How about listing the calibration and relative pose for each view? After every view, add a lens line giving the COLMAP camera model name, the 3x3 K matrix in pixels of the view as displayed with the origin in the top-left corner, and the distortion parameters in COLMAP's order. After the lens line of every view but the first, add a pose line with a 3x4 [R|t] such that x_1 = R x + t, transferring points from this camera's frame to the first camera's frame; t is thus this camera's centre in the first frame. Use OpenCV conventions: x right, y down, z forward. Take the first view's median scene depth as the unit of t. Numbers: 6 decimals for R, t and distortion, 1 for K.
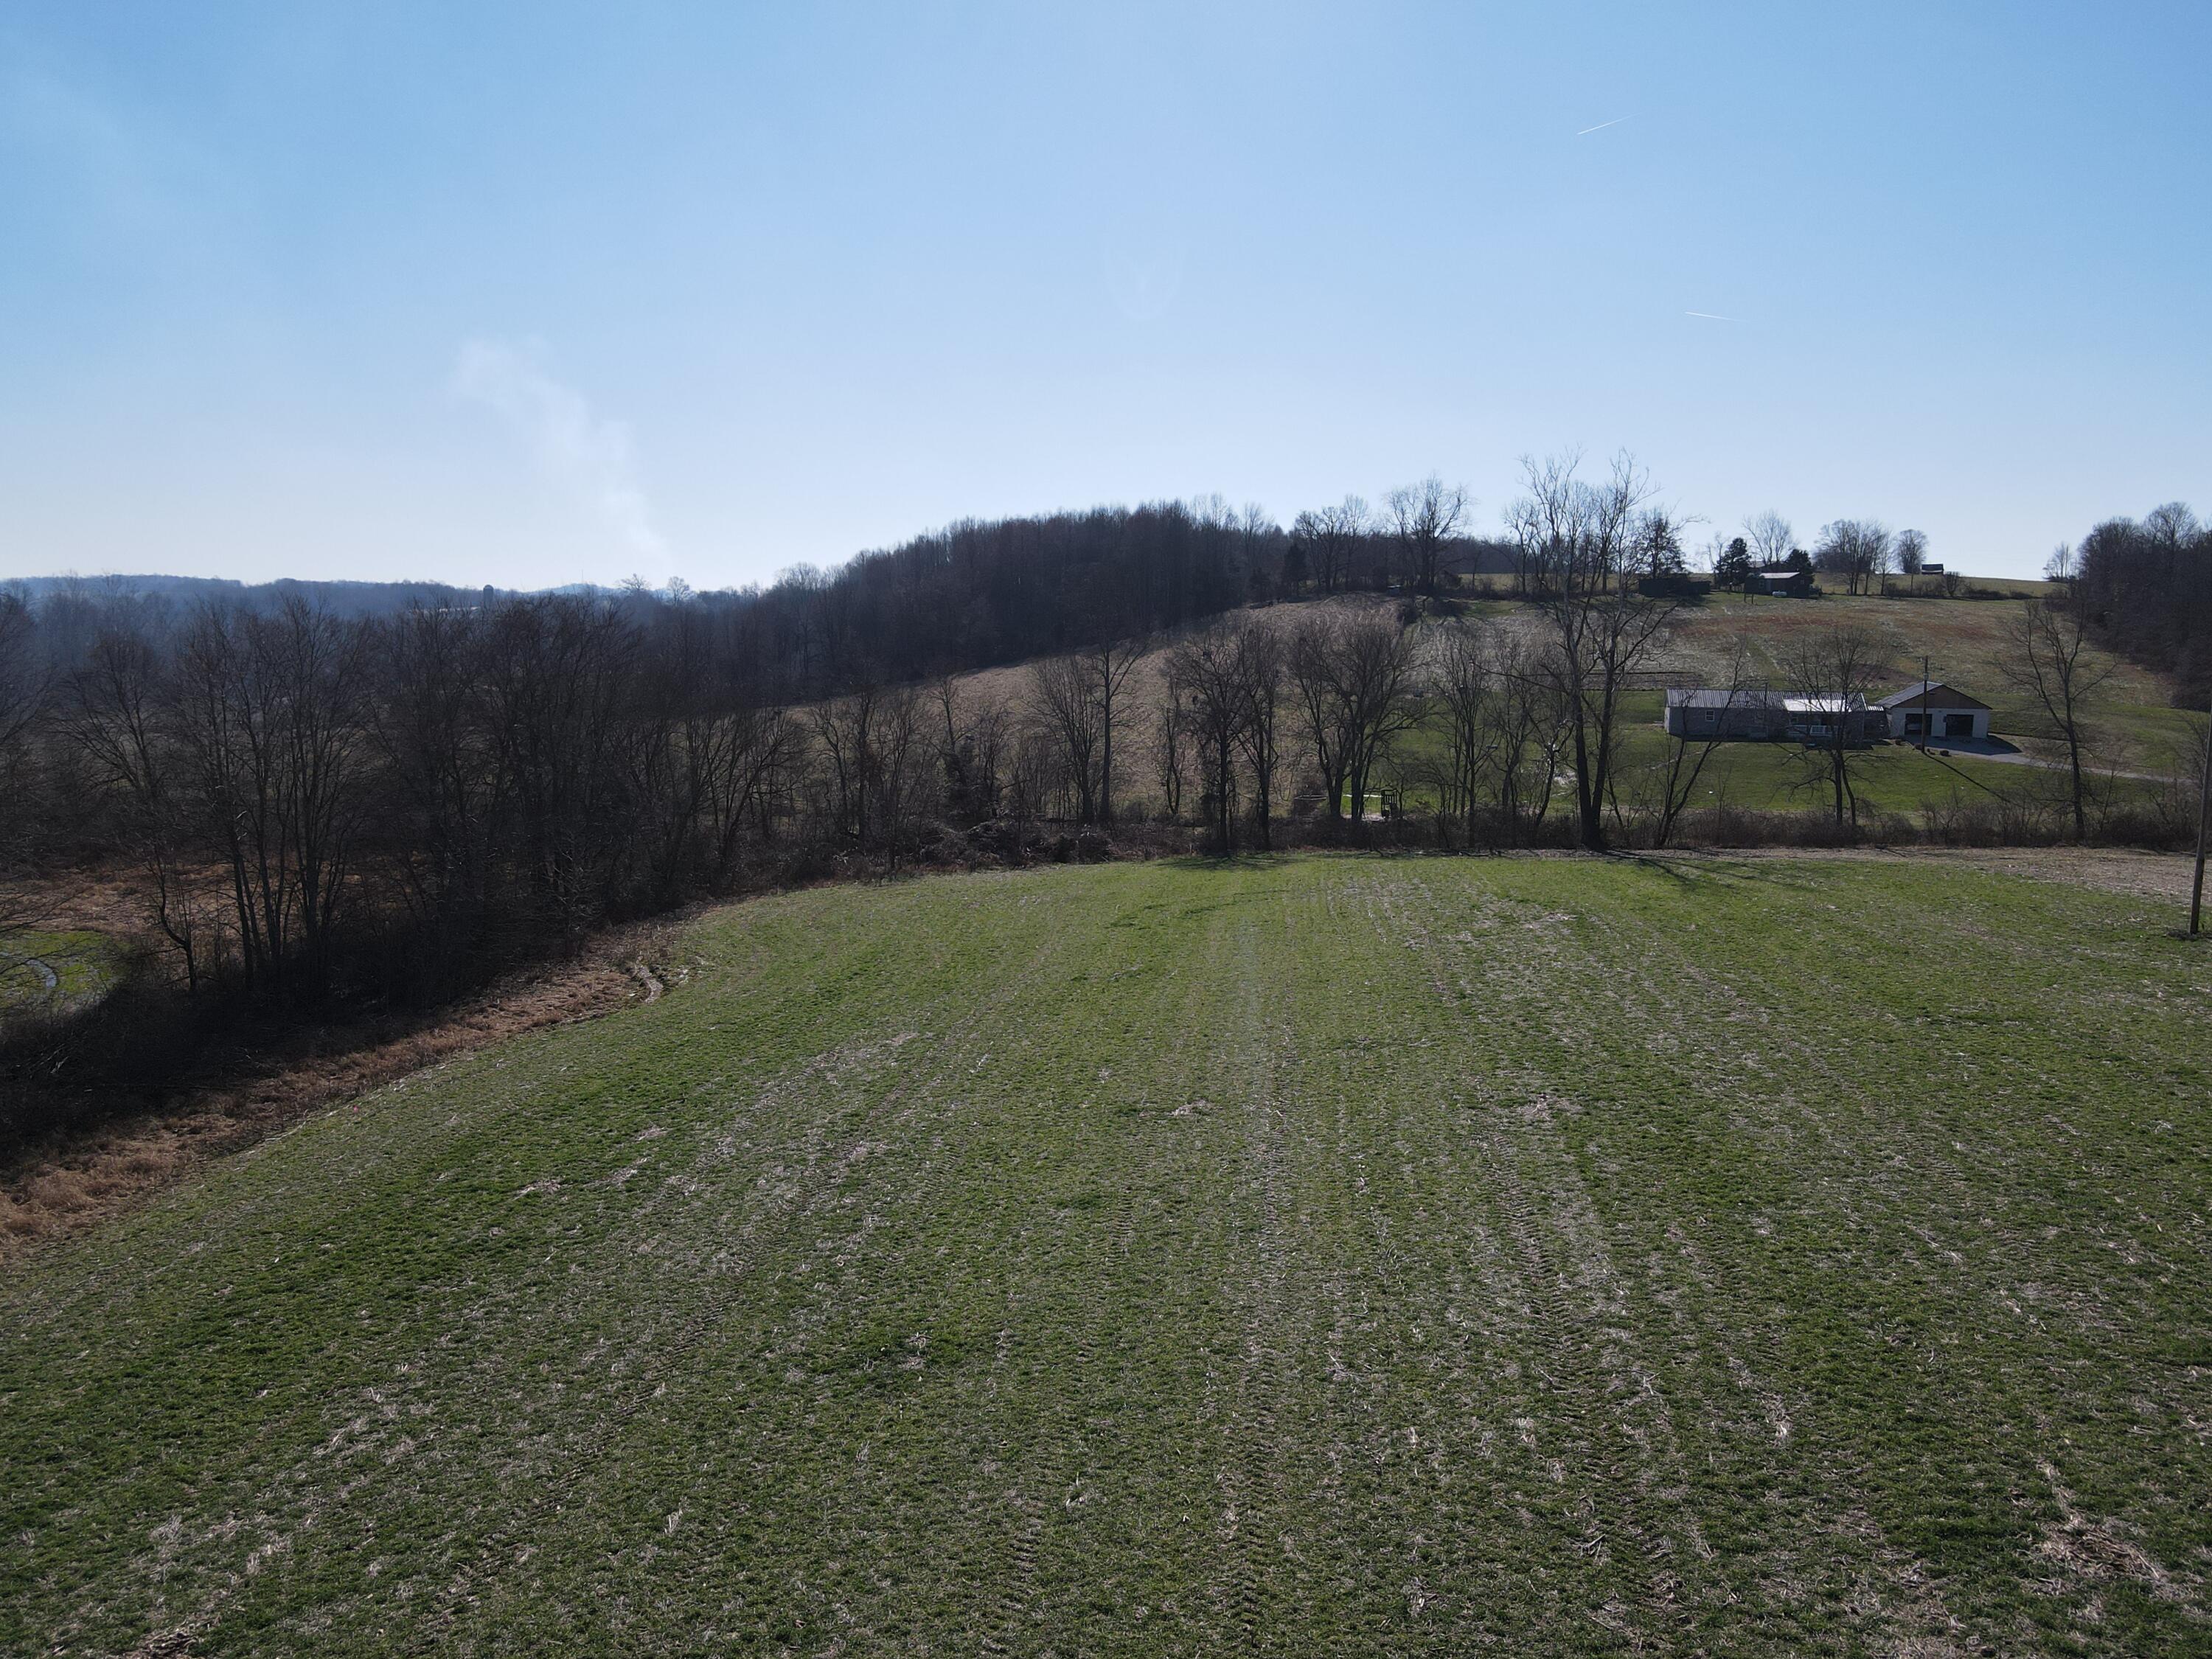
lens RADIAL K [[1620.8, 0, 1106.0], [0, 1620.8, 829.5], [0, 0, 1]] dist [0.004331, 0.001031]
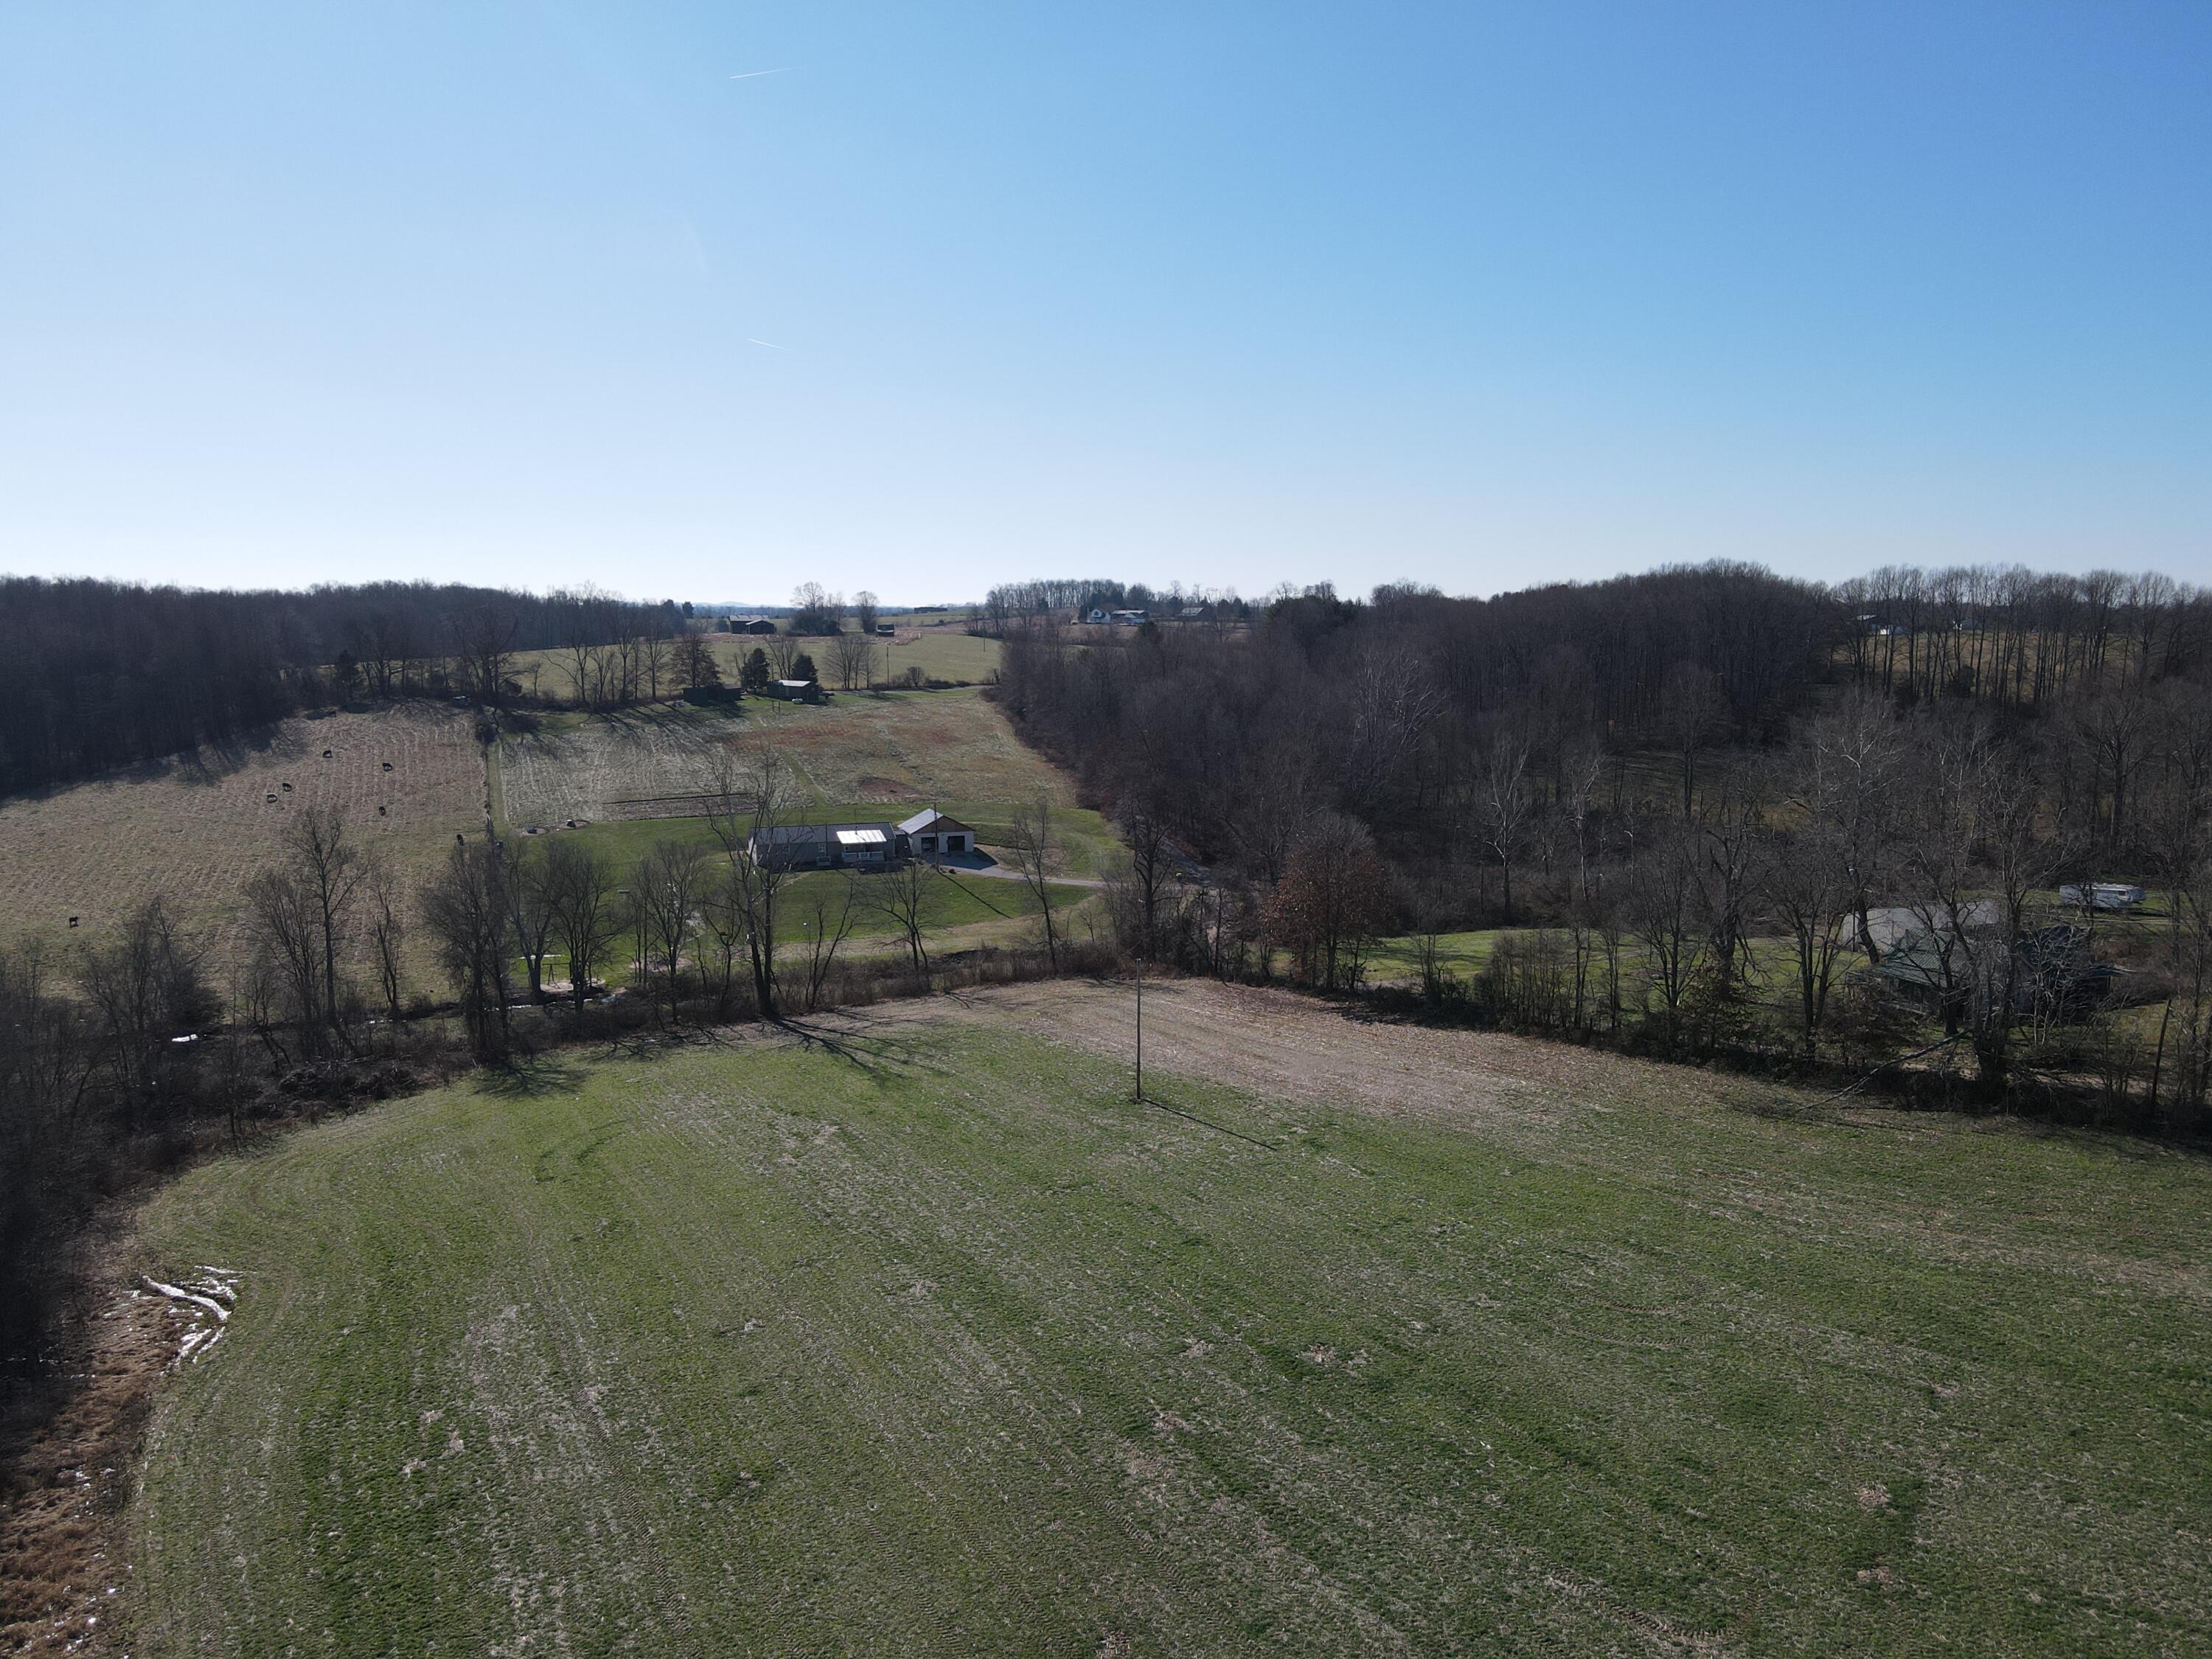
lens RADIAL K [[1535.2, 0, 1106.0], [0, 1535.2, 829.5], [0, 0, 1]] dist [0.002615, -0.000076]
pose [[0.818410, -0.068361, 0.570554, -0.122067], [0.076748, 0.997007, 0.009369, -0.081569], [-0.569486, 0.036121, 0.821207, -0.158143]]
